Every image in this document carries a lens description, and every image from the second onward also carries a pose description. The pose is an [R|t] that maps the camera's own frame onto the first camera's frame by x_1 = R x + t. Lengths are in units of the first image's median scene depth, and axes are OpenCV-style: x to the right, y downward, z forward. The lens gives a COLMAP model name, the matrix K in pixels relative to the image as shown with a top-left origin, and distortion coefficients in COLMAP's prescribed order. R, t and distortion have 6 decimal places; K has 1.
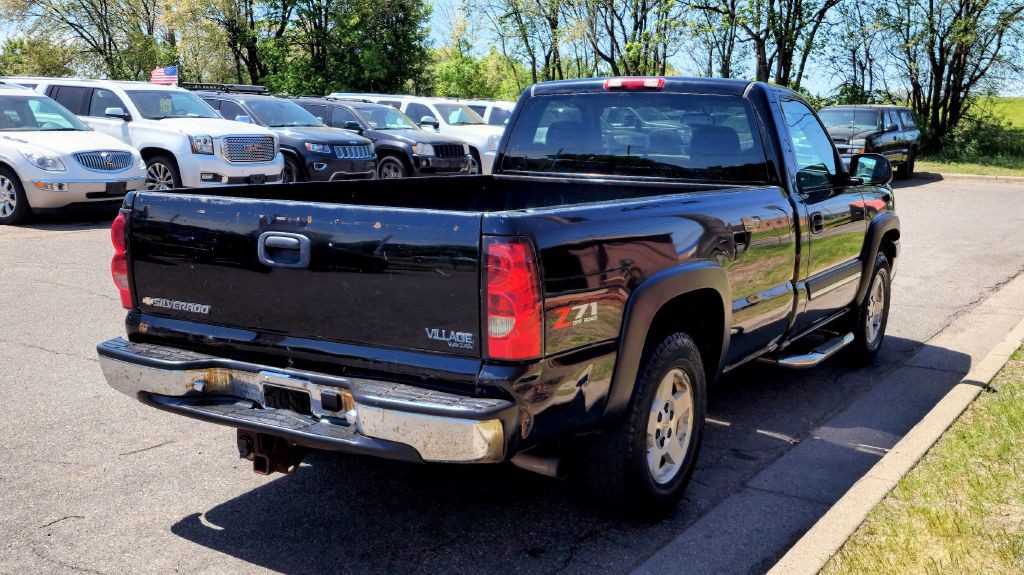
lens RADIAL K [[1016.6, 0, 512.0], [0, 1016.6, 287.5], [0, 0, 1]] dist [0.215946, -0.355513]
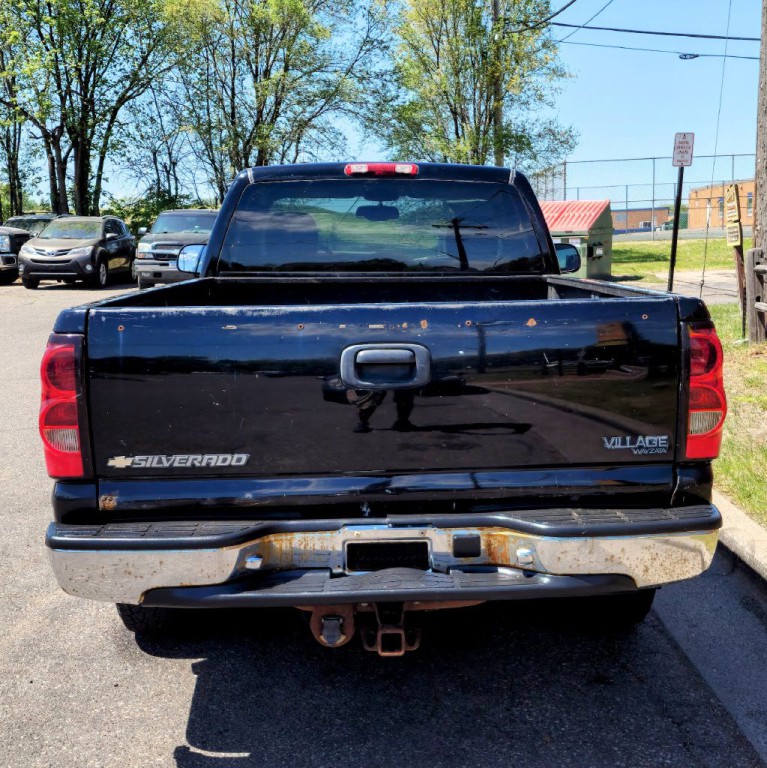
lens RADIAL K [[1105.7, 0, 473.5], [0, 1105.7, 386.1], [0, 0, 1]] dist [0.066180, -0.097479]
pose [[0.826288, -0.098727, 0.554528, -0.586240], [0.108225, 0.994002, 0.015707, -0.025191], [-0.552753, 0.047035, 0.832017, 0.241571]]
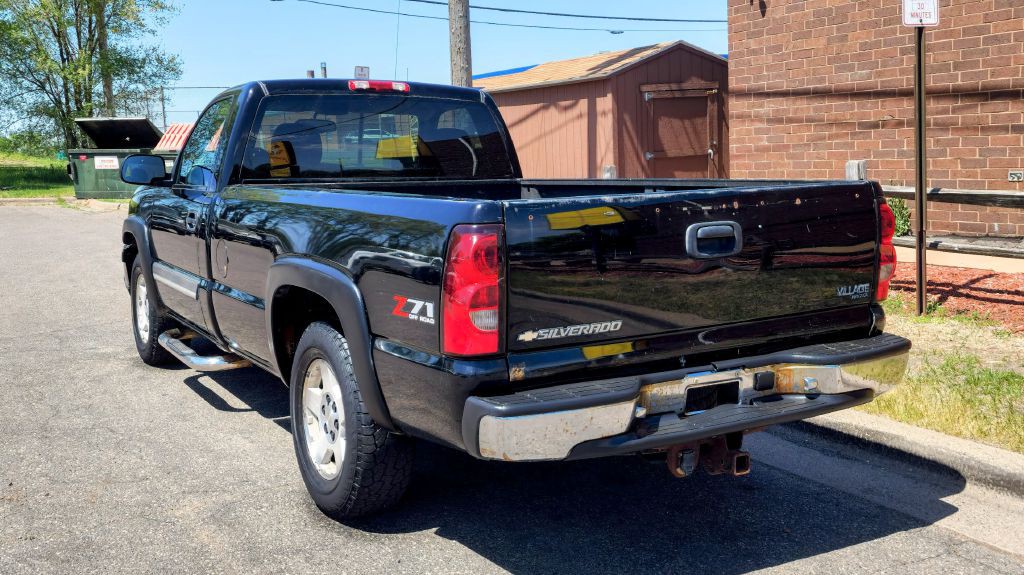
lens RADIAL K [[1021.4, 0, 447.5], [0, 1021.4, 227.4], [0, 0, 1]] dist [0.004349, -0.005214]
pose [[0.511992, -0.089523, 0.854312, -1.079595], [0.158712, 0.987290, 0.008340, -0.088646], [-0.844201, 0.131320, 0.519693, 0.655655]]
